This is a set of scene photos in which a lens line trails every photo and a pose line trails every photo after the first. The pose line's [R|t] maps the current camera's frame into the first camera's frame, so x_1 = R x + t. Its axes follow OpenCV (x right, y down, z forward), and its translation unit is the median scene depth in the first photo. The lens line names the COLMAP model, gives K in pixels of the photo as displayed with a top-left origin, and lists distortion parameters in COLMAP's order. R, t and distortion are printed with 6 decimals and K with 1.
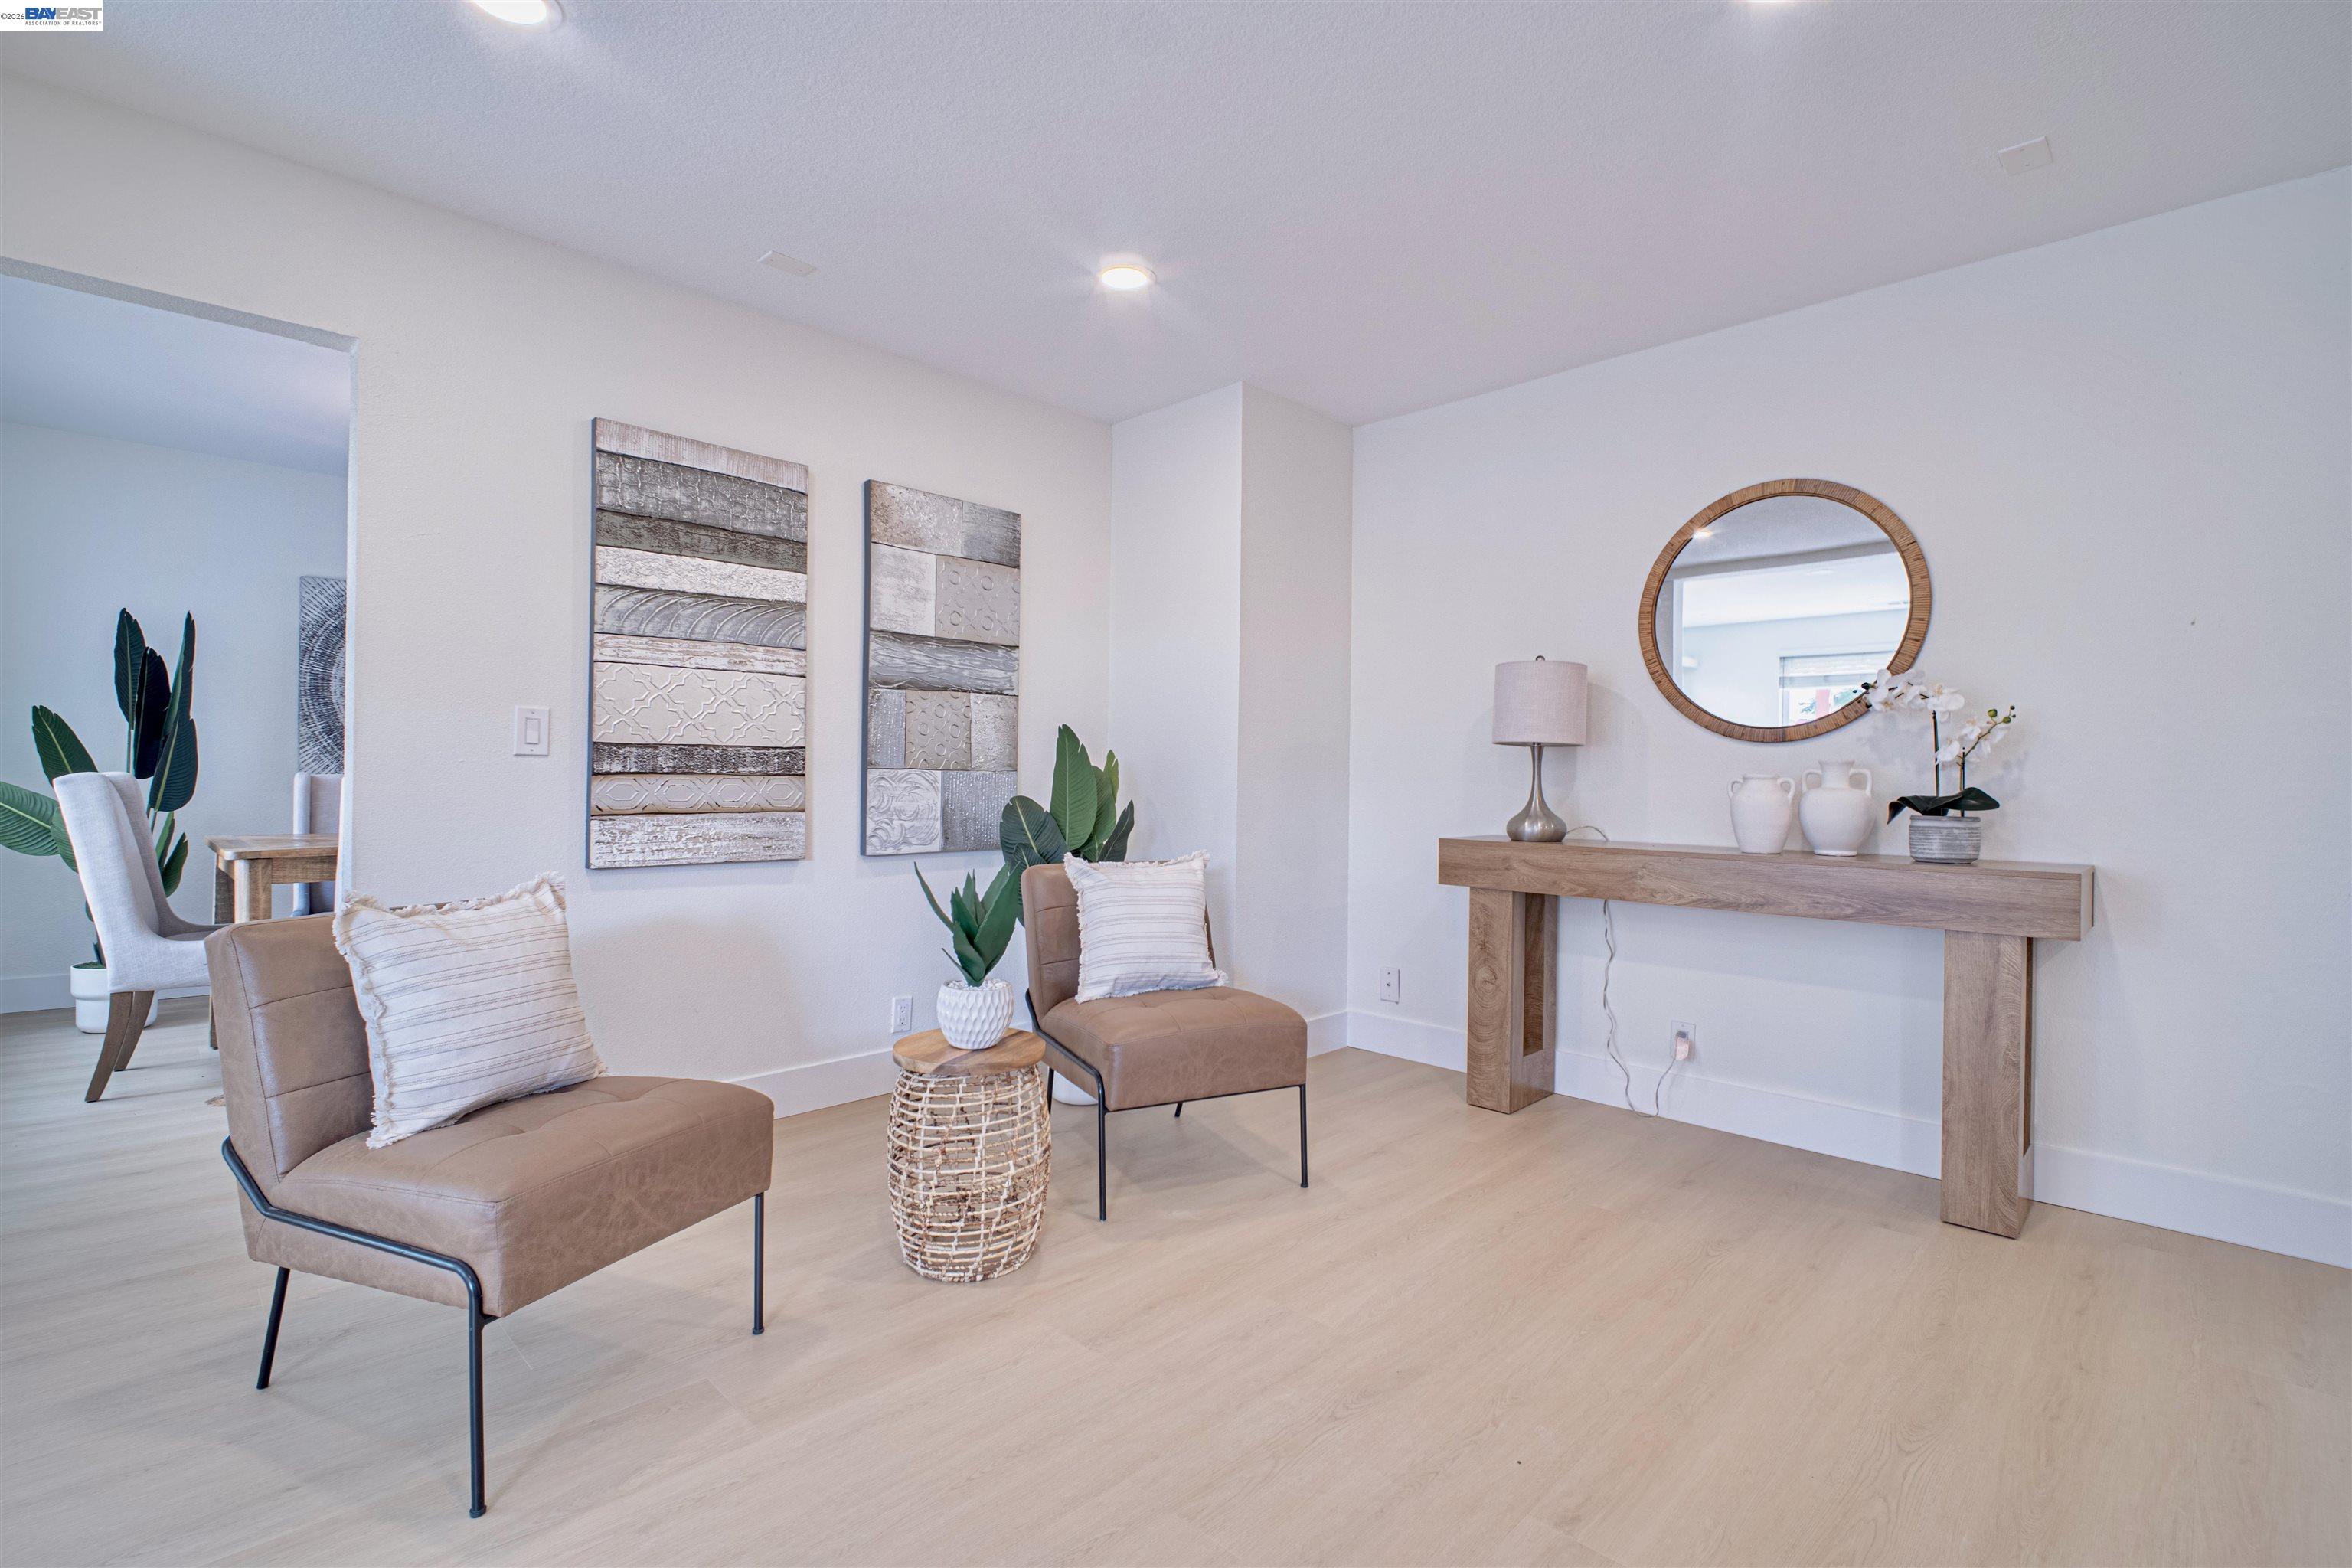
lens RADIAL K [[1051.1, 0, 1167.4], [0, 1051.1, 779.4], [0, 0, 1]] dist [0.000339, -0.005204]
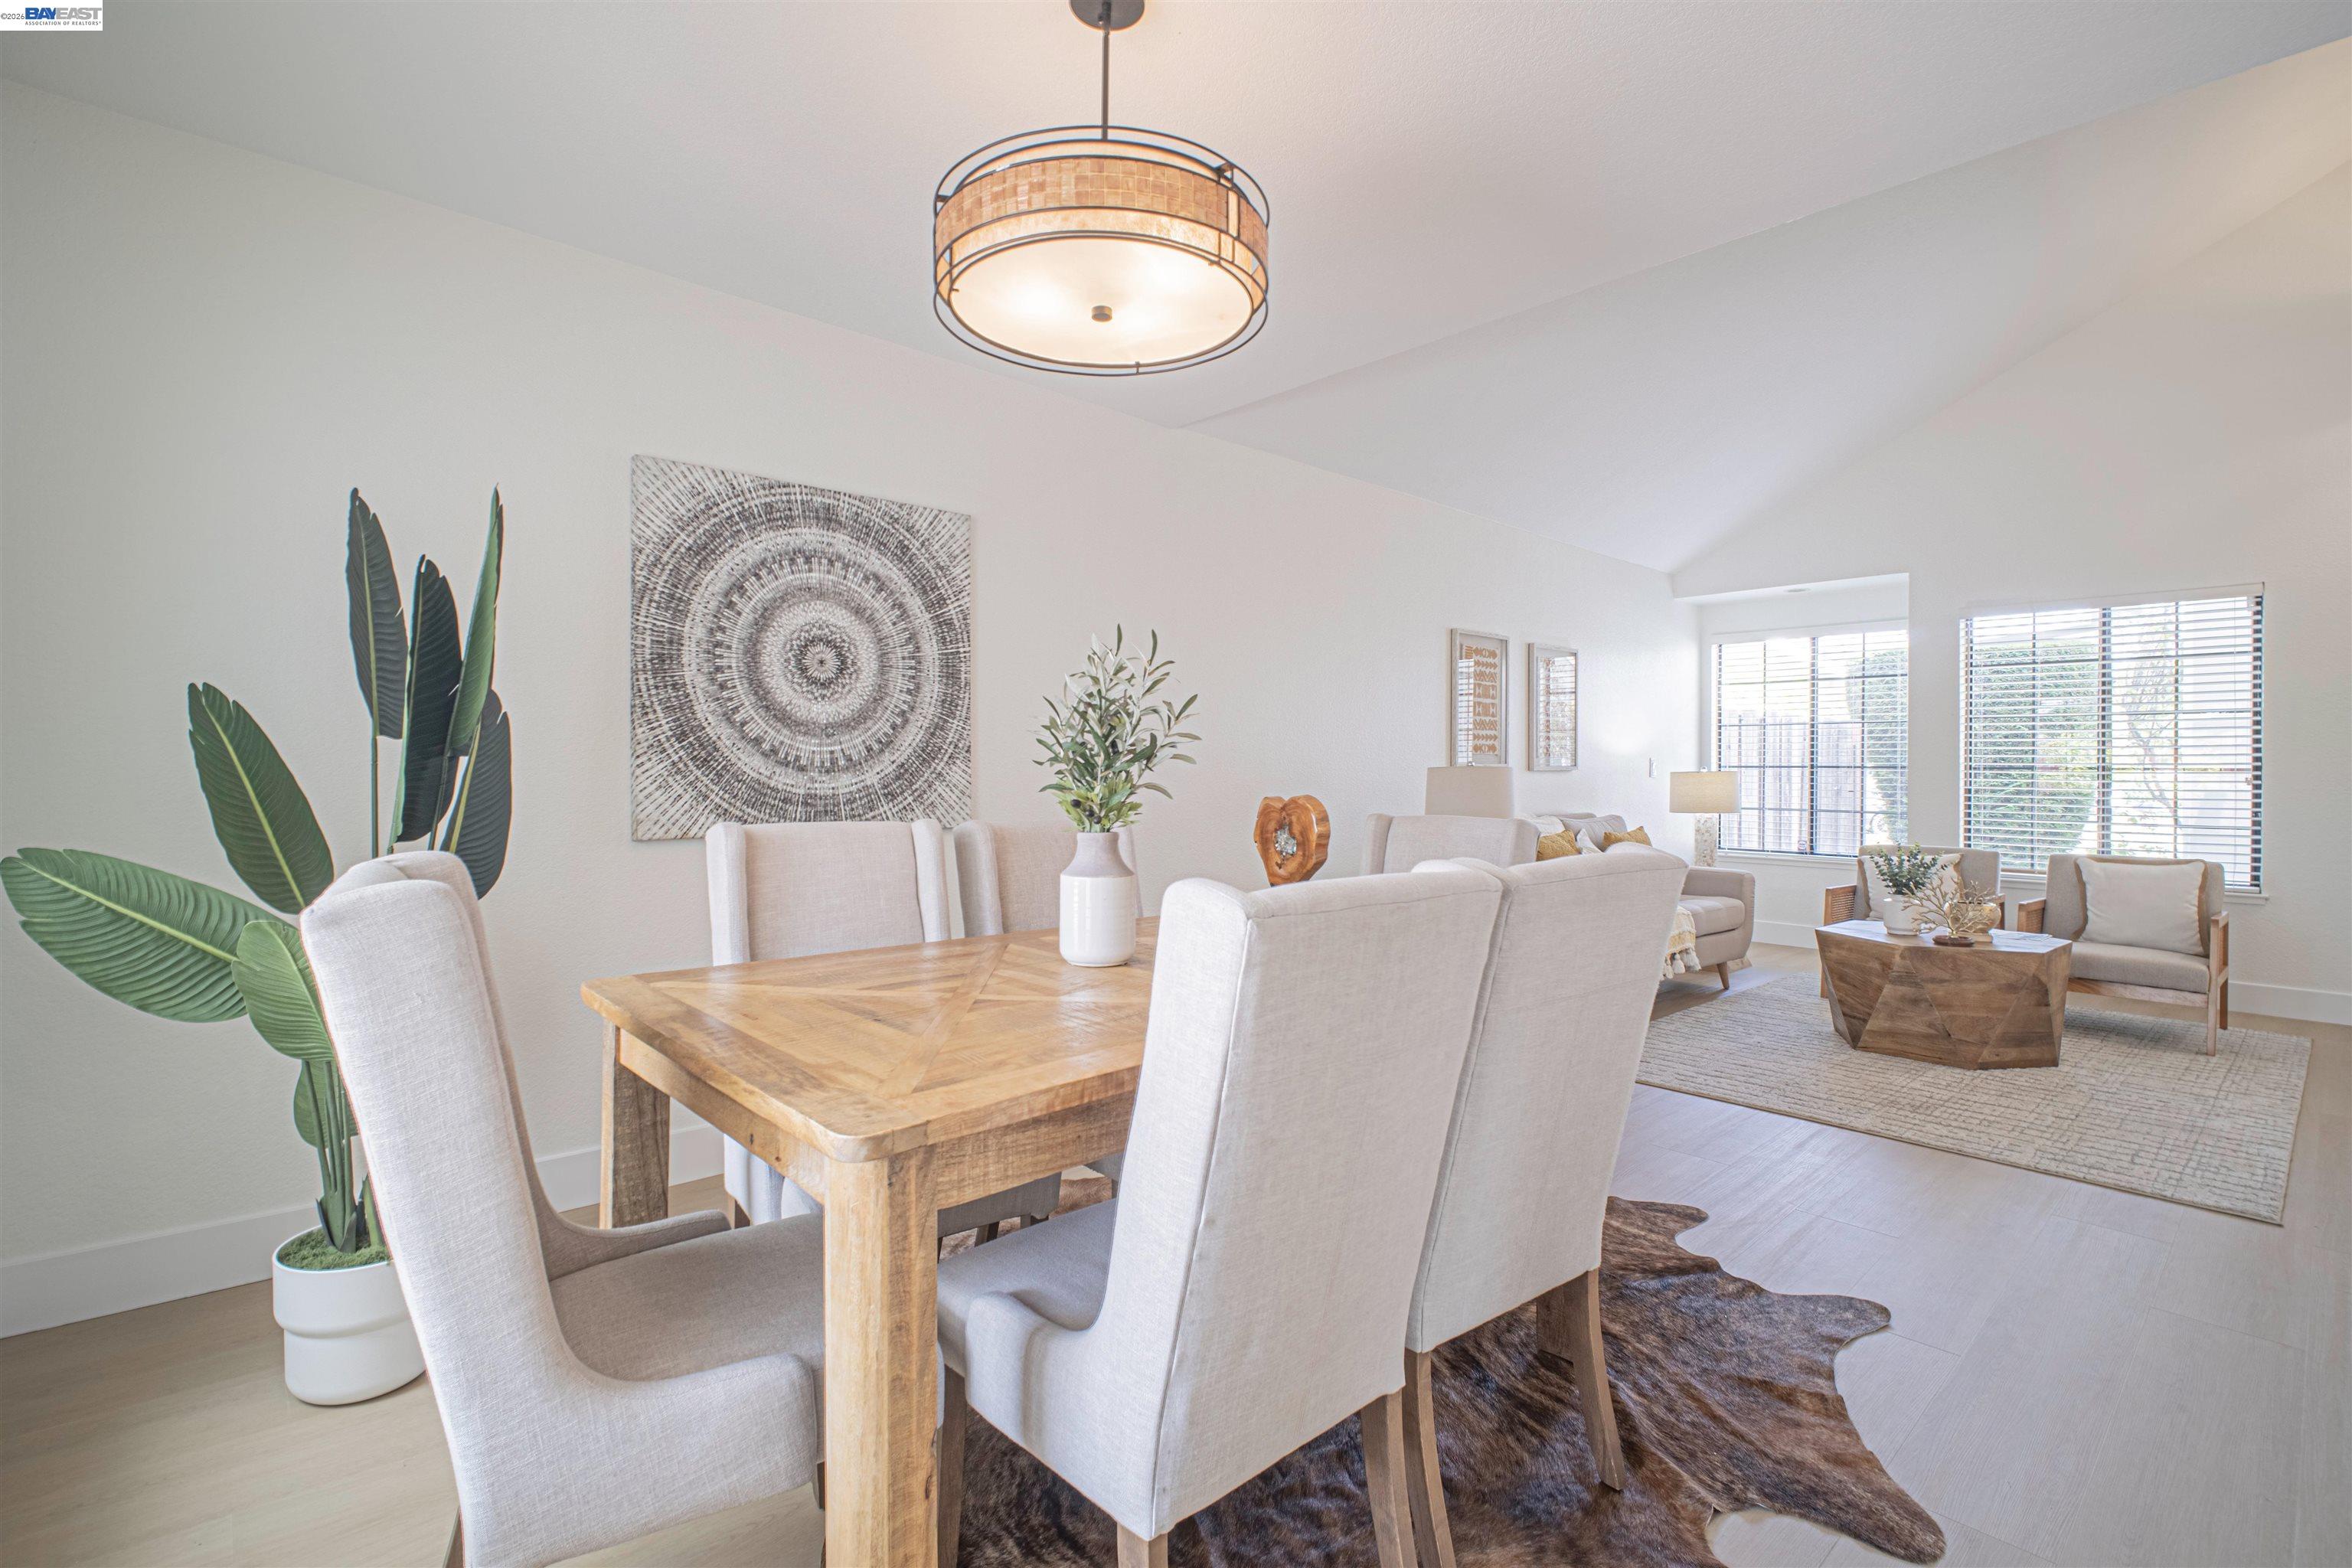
lens RADIAL K [[1051.1, 0, 1164.3], [0, 1051.1, 780.6], [0, 0, 1]] dist [0.000339, -0.005204]
pose [[0.998216, -0.002062, -0.059673, -0.424620], [0.002378, 0.999983, 0.005237, -0.020011], [0.059662, -0.005369, 0.998204, 0.381208]]
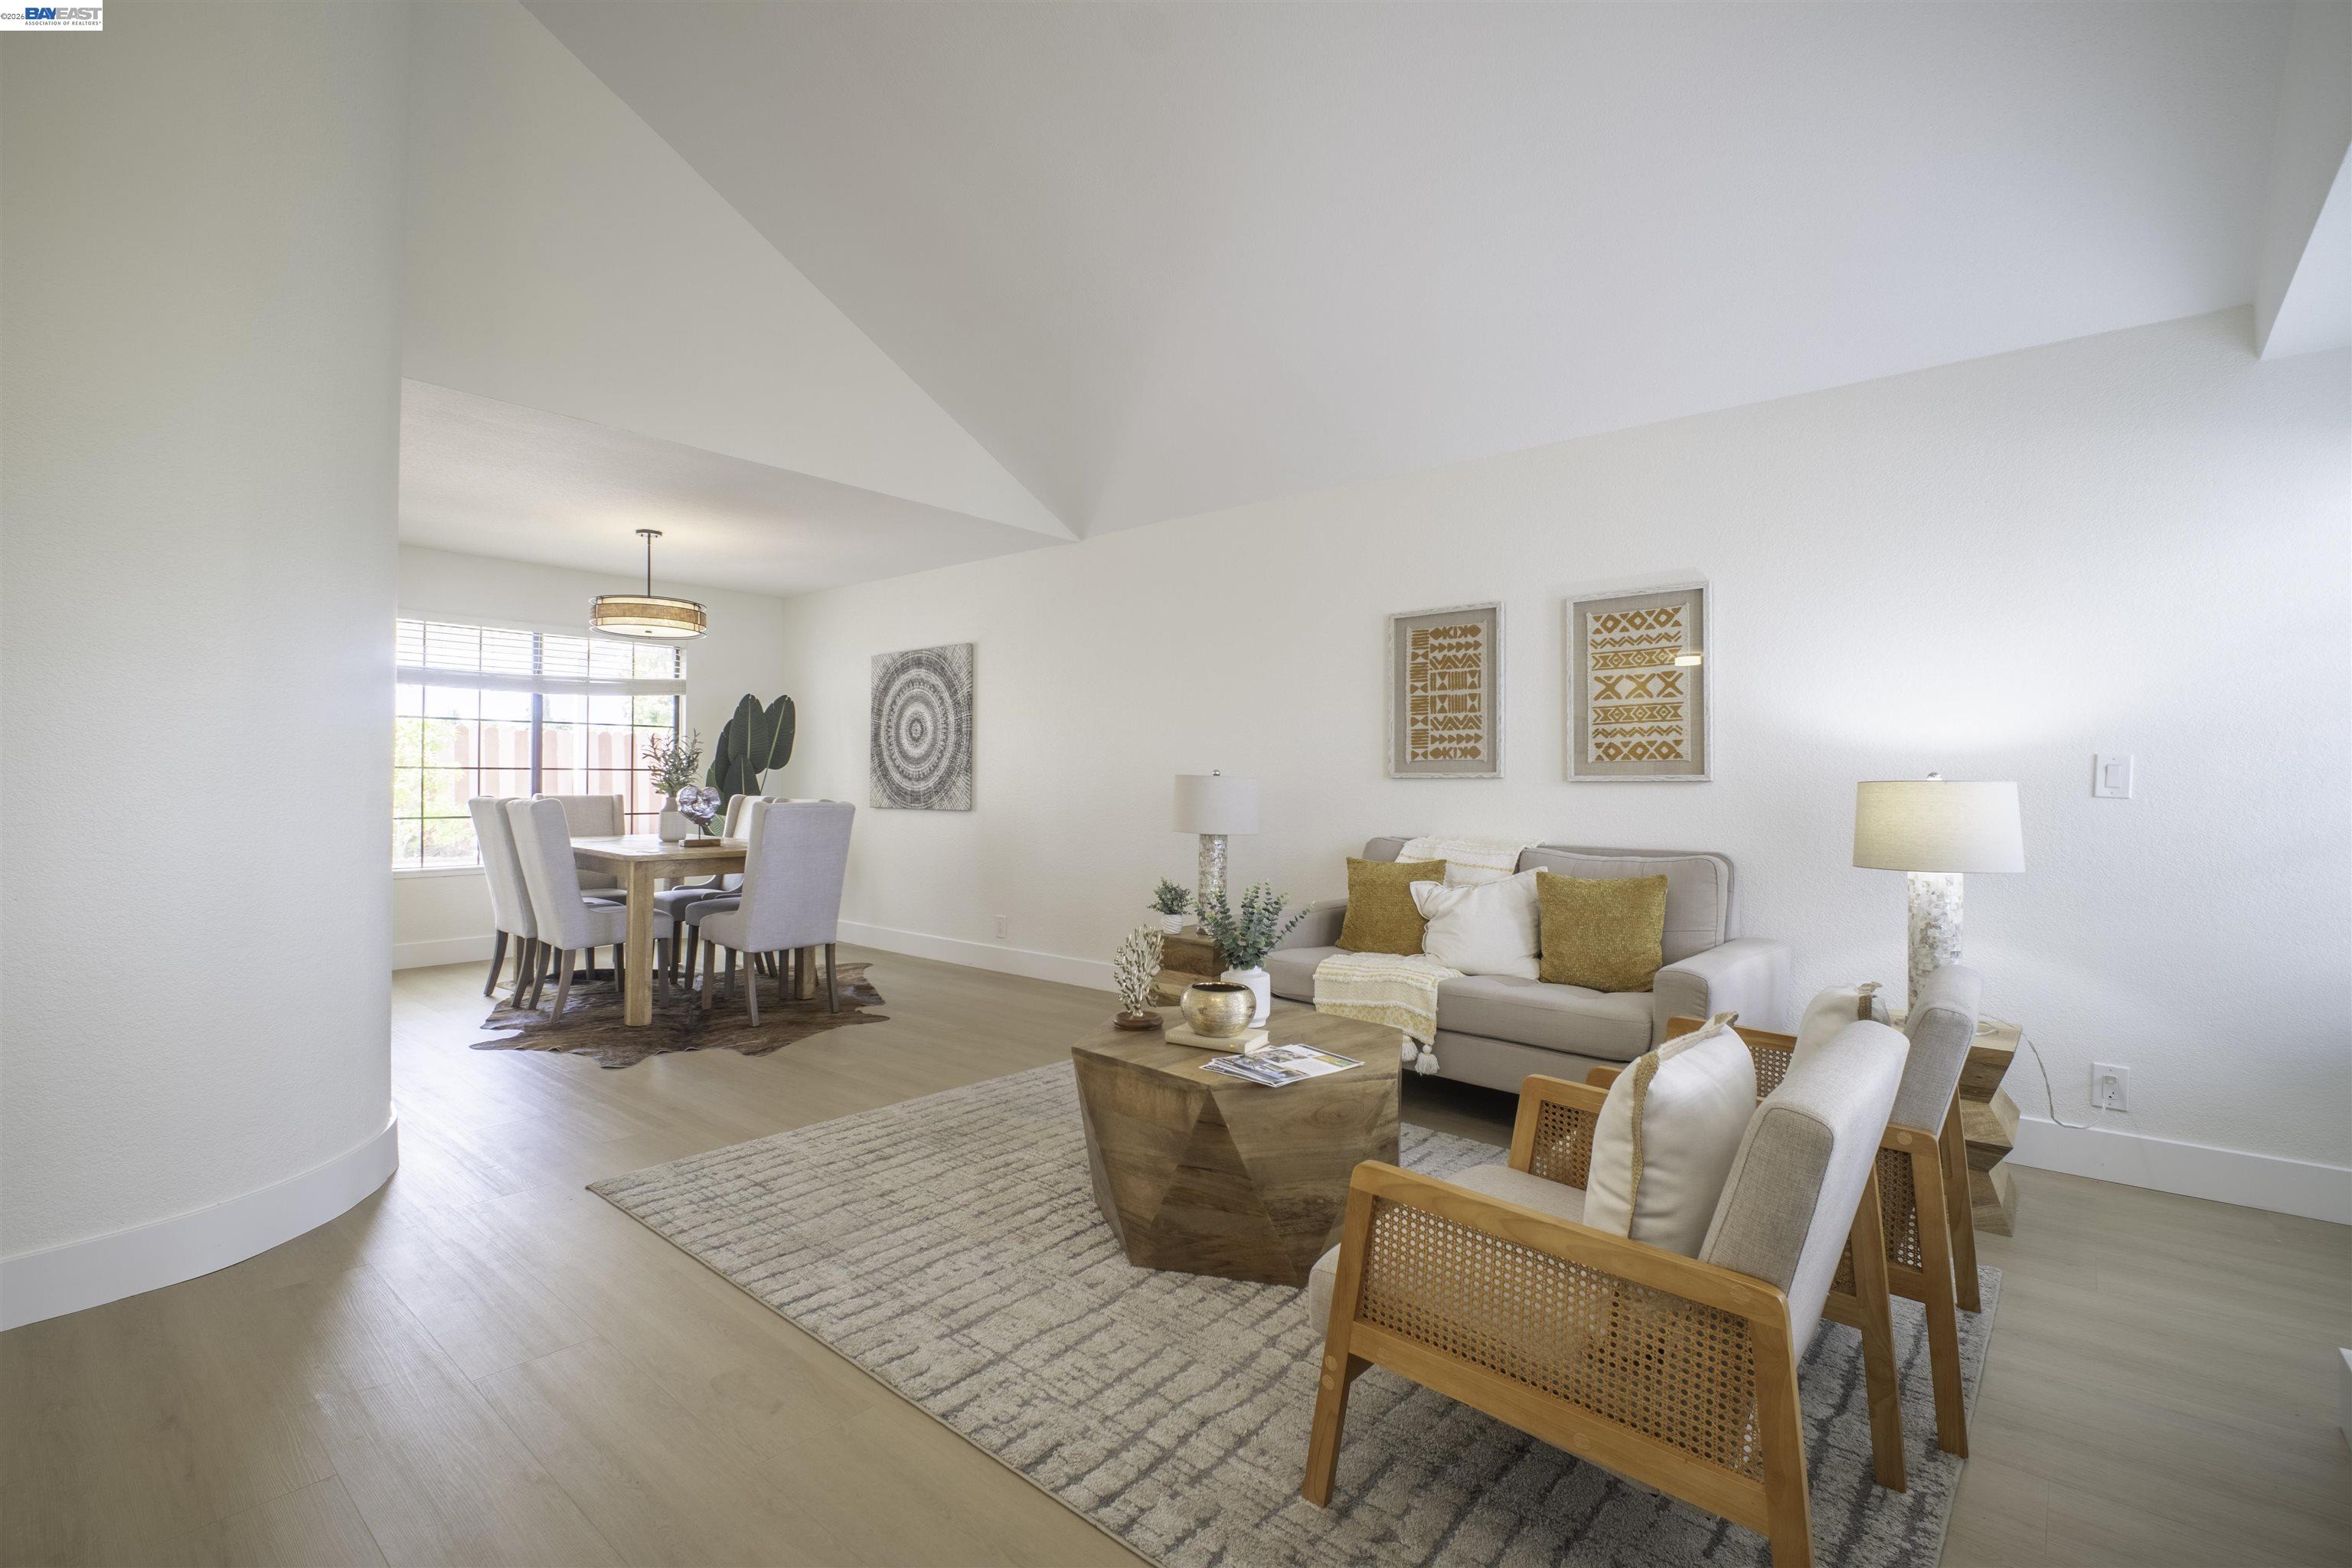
lens RADIAL K [[1051.1, 0, 1163.7], [0, 1051.1, 778.3], [0, 0, 1]] dist [0.000339, -0.005204]
pose [[0.079686, -0.003516, -0.996814, 0.506578], [-0.004836, 0.999981, -0.003914, -0.021220], [0.996808, 0.005133, 0.079667, 1.055016]]
